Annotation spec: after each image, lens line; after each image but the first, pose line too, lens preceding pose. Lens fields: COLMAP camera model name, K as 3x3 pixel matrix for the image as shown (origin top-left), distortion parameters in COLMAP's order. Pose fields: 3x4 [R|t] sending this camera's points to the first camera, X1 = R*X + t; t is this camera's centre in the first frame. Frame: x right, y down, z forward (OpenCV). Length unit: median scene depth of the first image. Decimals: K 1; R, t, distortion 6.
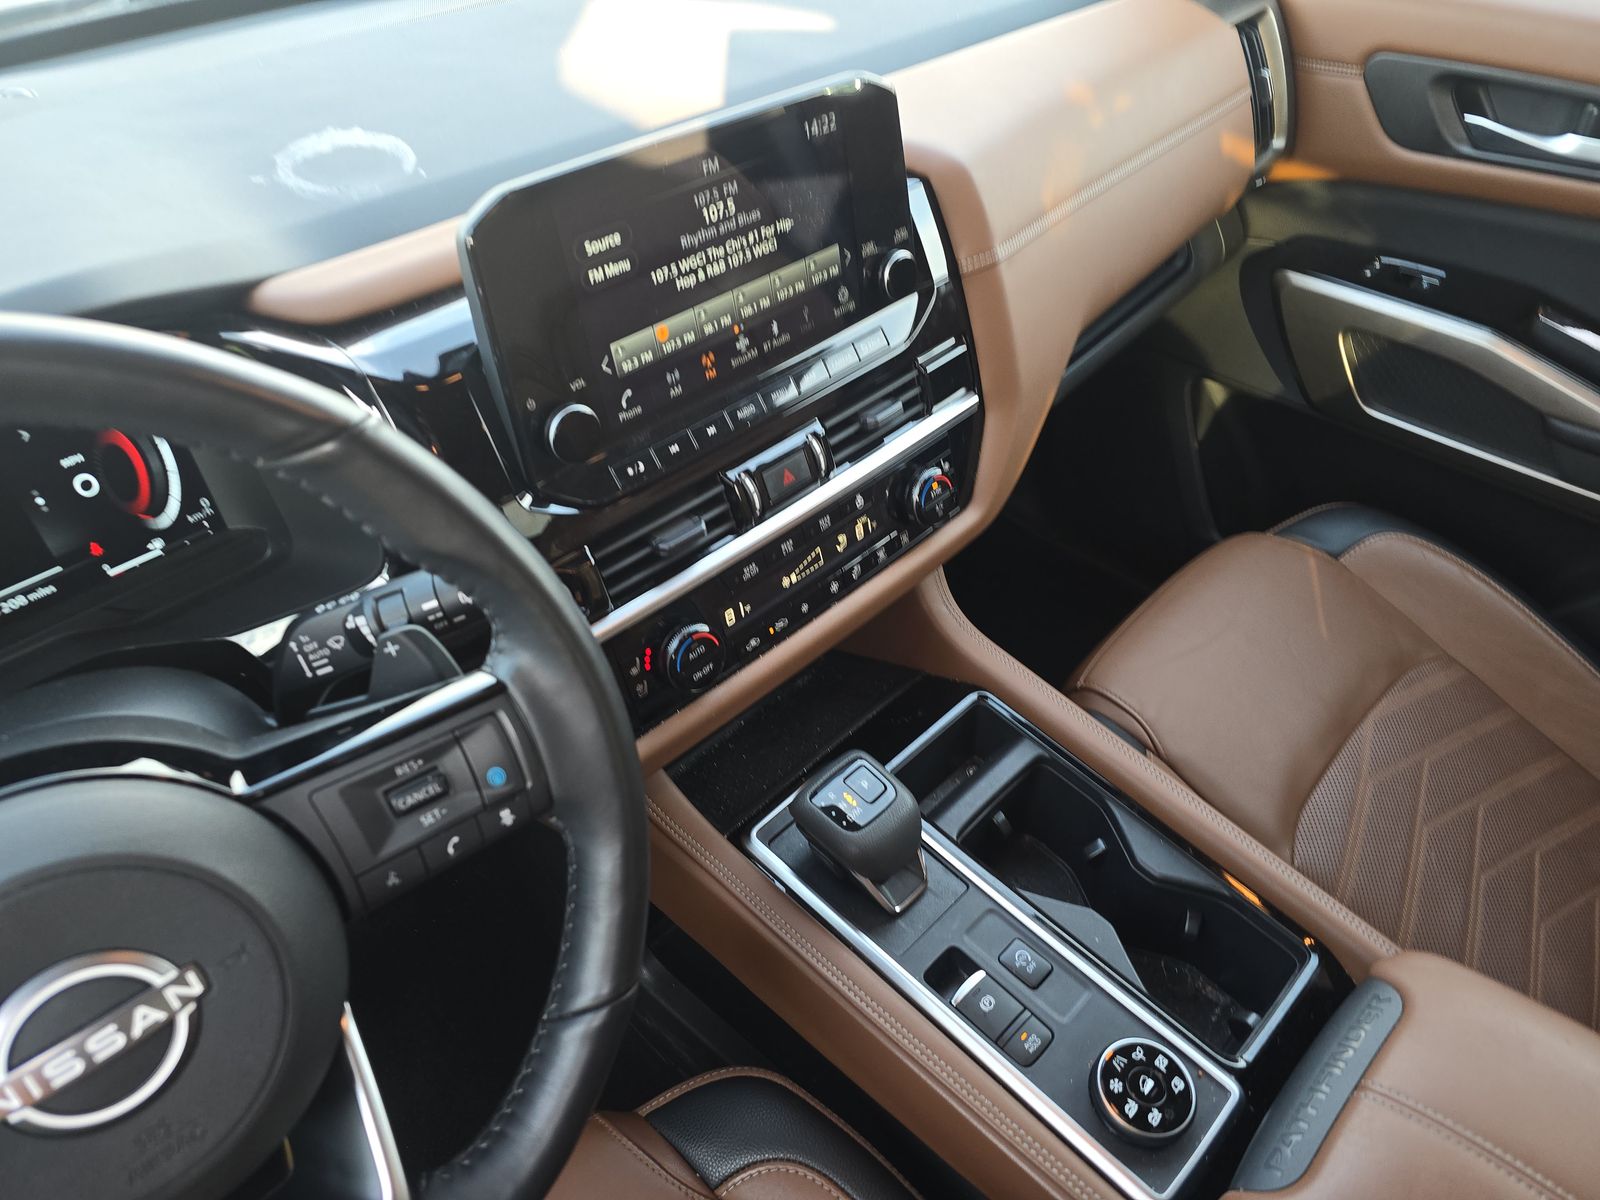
lens RADIAL K [[1091.0, 0, 795.6], [0, 1091.0, 622.8], [0, 0, 1]] dist [0.056326, -0.078167]
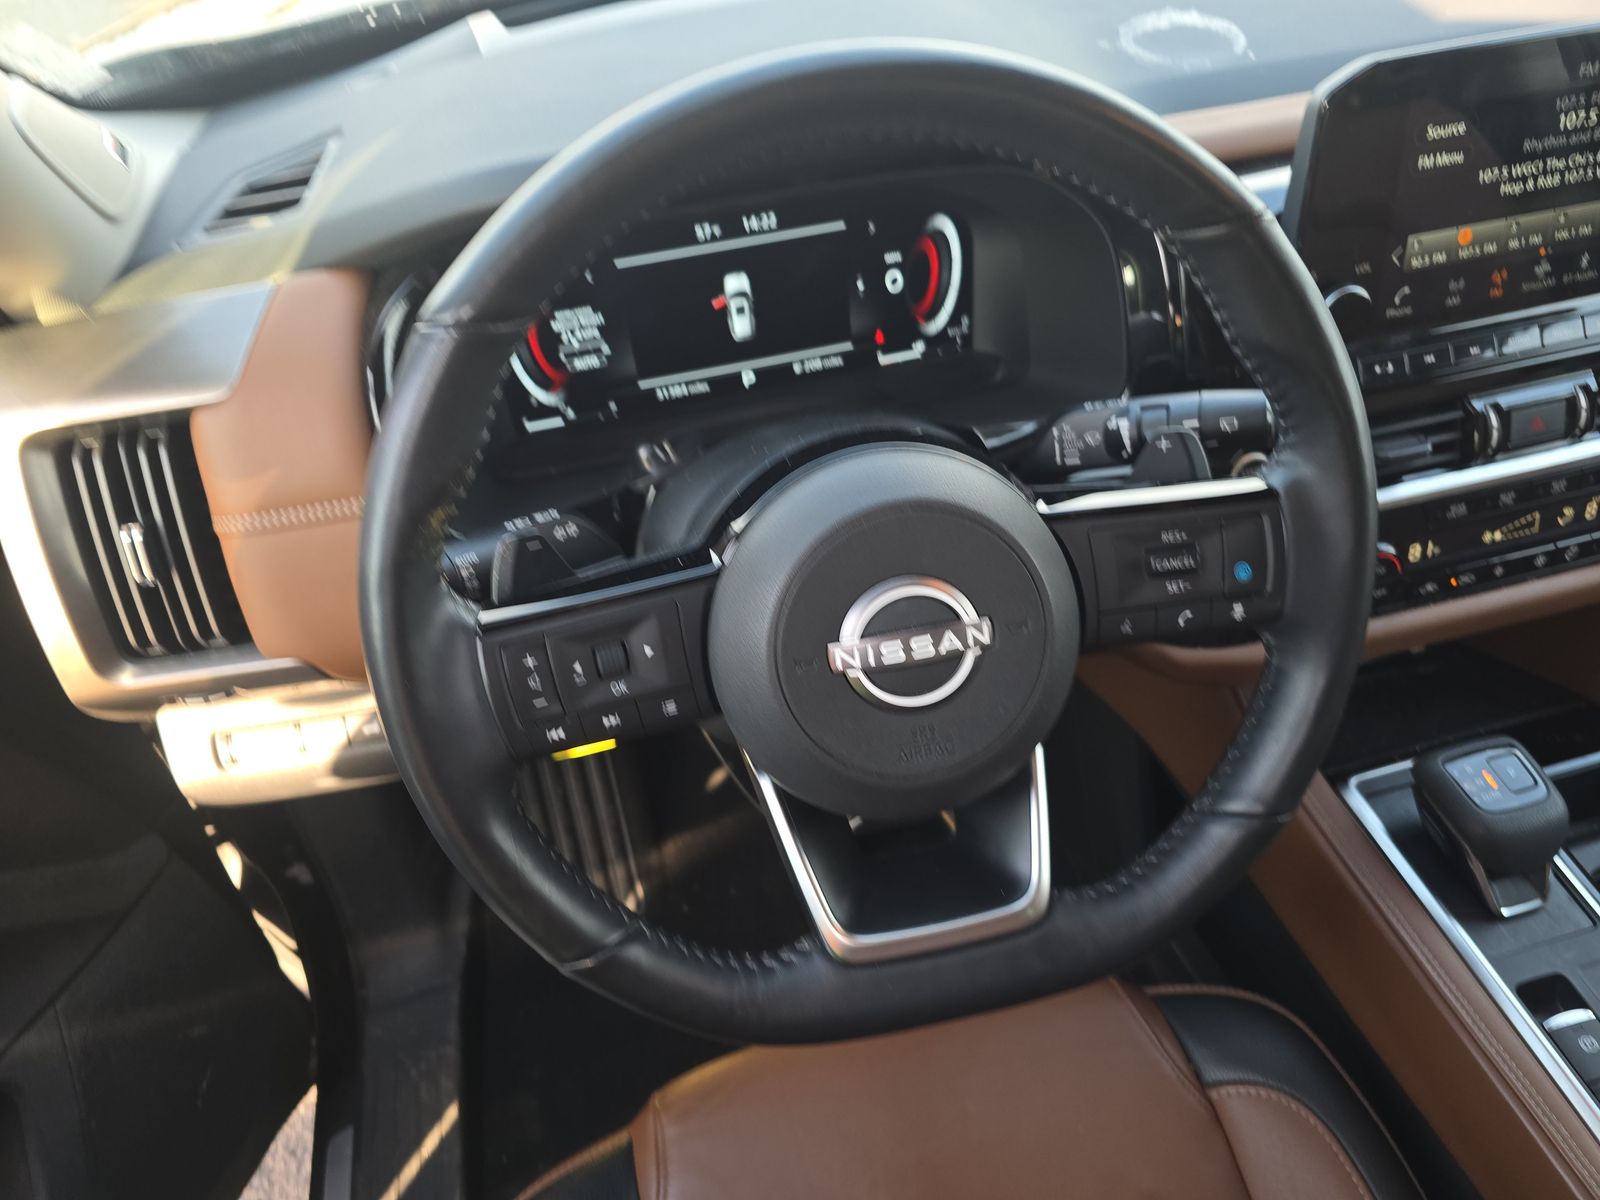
lens RADIAL K [[1089.2, 0, 800.0], [0, 1089.2, 600.0], [0, 0, 1]] dist [0.028421, -0.046087]
pose [[0.848326, 0.307184, -0.431255, -0.102981], [-0.297380, 0.950322, 0.091938, 0.119234], [0.438073, 0.050253, 0.897534, -0.092372]]
